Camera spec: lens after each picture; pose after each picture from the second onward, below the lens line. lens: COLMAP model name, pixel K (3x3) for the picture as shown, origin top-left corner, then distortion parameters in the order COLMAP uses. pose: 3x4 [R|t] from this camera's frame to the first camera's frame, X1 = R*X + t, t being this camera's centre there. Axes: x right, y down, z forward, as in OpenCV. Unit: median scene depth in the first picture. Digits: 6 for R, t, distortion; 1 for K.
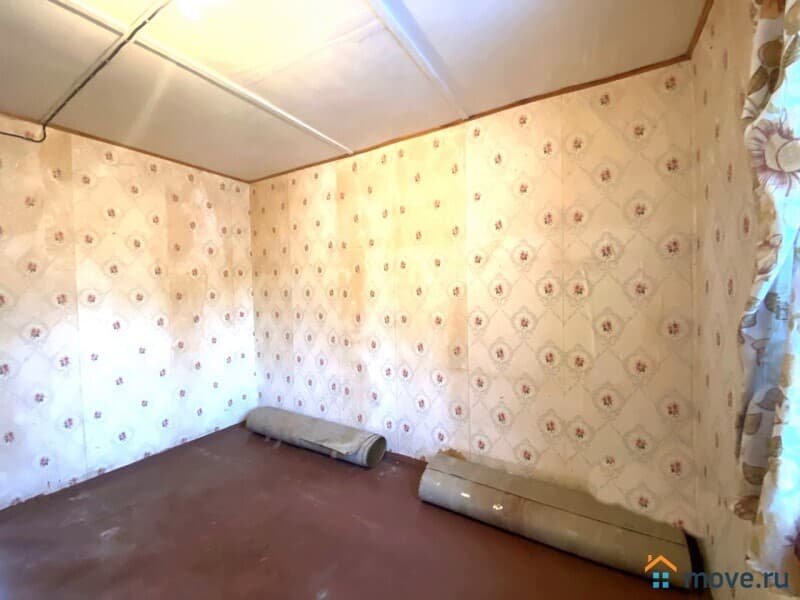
lens RADIAL K [[329.7, 0, 397.6], [0, 329.7, 301.3], [0, 0, 1]] dist [0.088288, -0.048986]
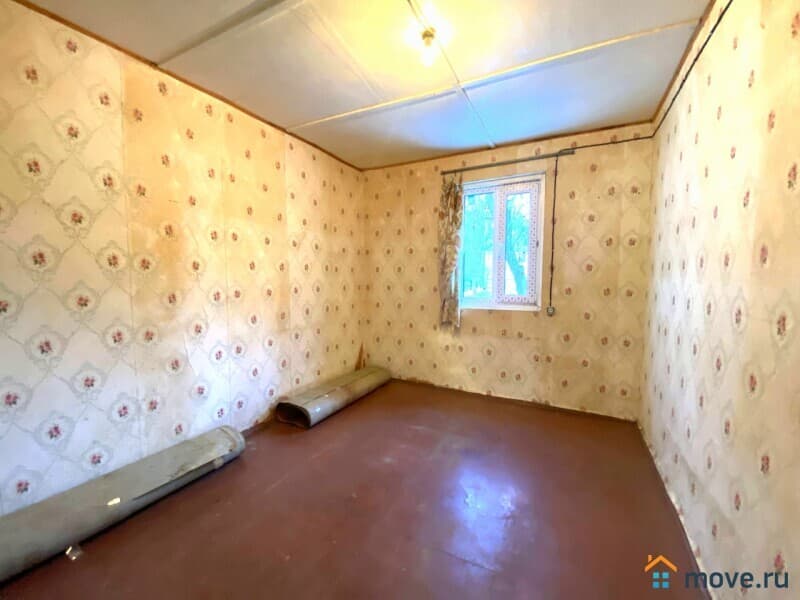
lens RADIAL K [[329.7, 0, 397.6], [0, 329.7, 301.3], [0, 0, 1]] dist [0.088288, -0.048986]
pose [[-0.062085, -0.062094, 0.996137, -0.995033], [0.029659, 0.997507, 0.064028, 0.026561], [-0.997630, 0.033519, -0.060088, 0.597667]]
